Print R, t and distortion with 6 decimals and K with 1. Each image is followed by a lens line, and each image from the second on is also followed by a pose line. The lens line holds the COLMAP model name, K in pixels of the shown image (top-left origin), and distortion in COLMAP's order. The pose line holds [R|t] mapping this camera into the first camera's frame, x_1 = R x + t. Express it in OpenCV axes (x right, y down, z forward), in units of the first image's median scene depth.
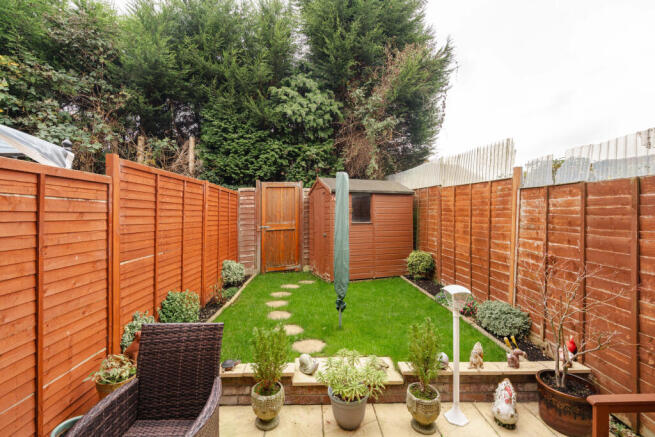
lens RADIAL K [[296.2, 0, 325.9], [0, 296.2, 216.7], [0, 0, 1]] dist [0.000452, 0.001132]
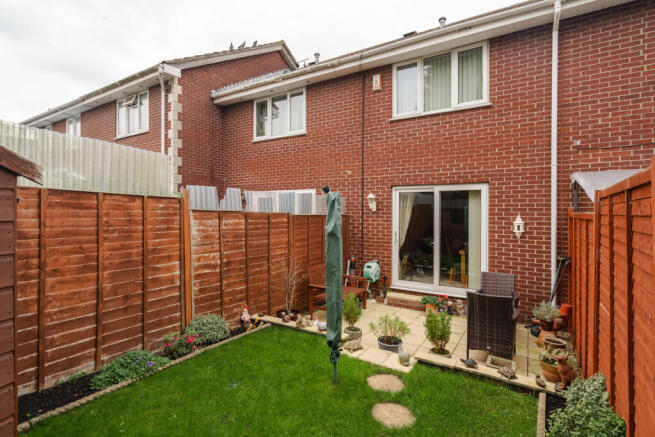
lens RADIAL K [[332.4, 0, 326.6], [0, 332.4, 215.1], [0, 0, 1]] dist [-0.000068, 0.000009]
pose [[-0.811620, -0.002461, 0.584181, -0.502299], [0.005455, 0.999916, 0.011791, -0.093004], [-0.584160, 0.012757, -0.811538, 1.829462]]
